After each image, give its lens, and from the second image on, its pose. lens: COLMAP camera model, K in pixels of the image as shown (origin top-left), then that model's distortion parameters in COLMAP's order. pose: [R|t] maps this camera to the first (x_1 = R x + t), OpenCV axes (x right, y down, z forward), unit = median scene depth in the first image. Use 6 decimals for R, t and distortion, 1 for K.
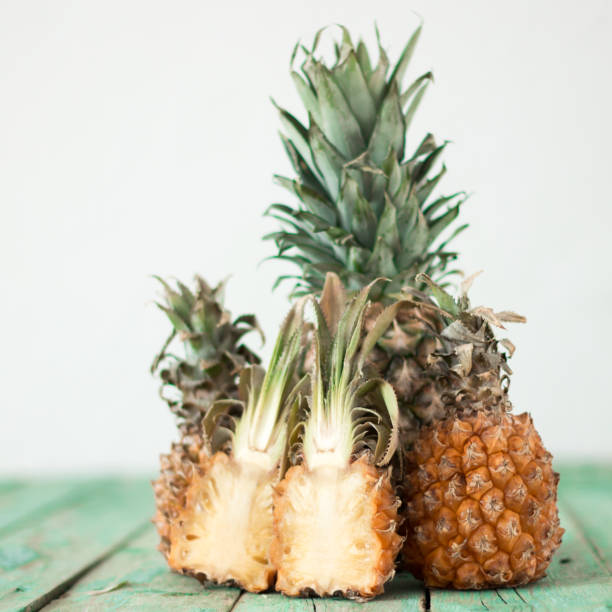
lens RADIAL K [[2297.4, 0, 306.0], [0, 2297.4, 306.0], [0, 0, 1]] dist [-0.116446, -0.377478]
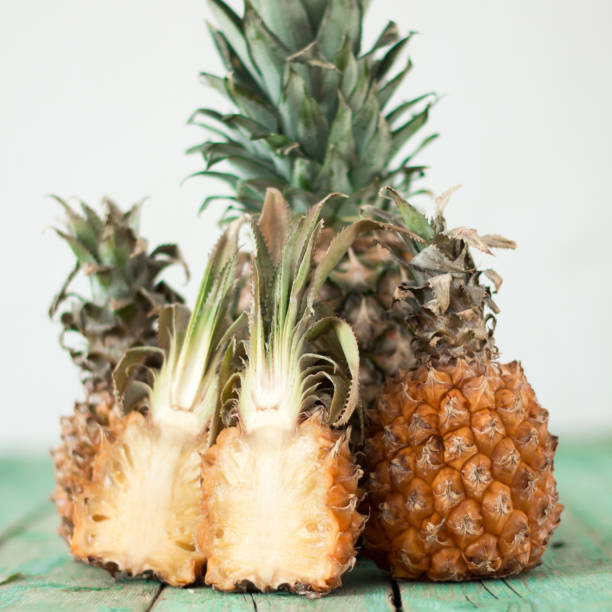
lens RADIAL K [[2297.4, 0, 306.0], [0, 2297.4, 306.0], [0, 0, 1]] dist [-0.116446, -0.377478]
pose [[0.999269, -0.001766, 0.038182, -0.008307], [0.001540, 0.999981, 0.005953, 0.022500], [-0.038191, -0.005890, 0.999253, 0.200416]]
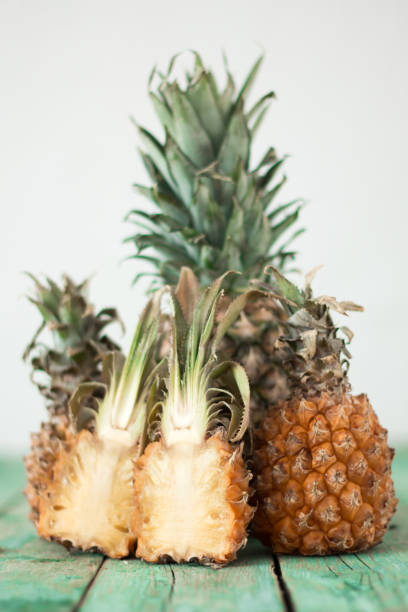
lens RADIAL K [[1529.0, 0, 204.0], [0, 1529.0, 306.0], [0, 0, 1]] dist [-0.133073, -0.118078]
pose [[0.999135, 0.001709, 0.041560, -0.011079], [-0.000674, 0.999690, -0.024904, 0.022989], [-0.041589, 0.024854, 0.998826, 0.272955]]
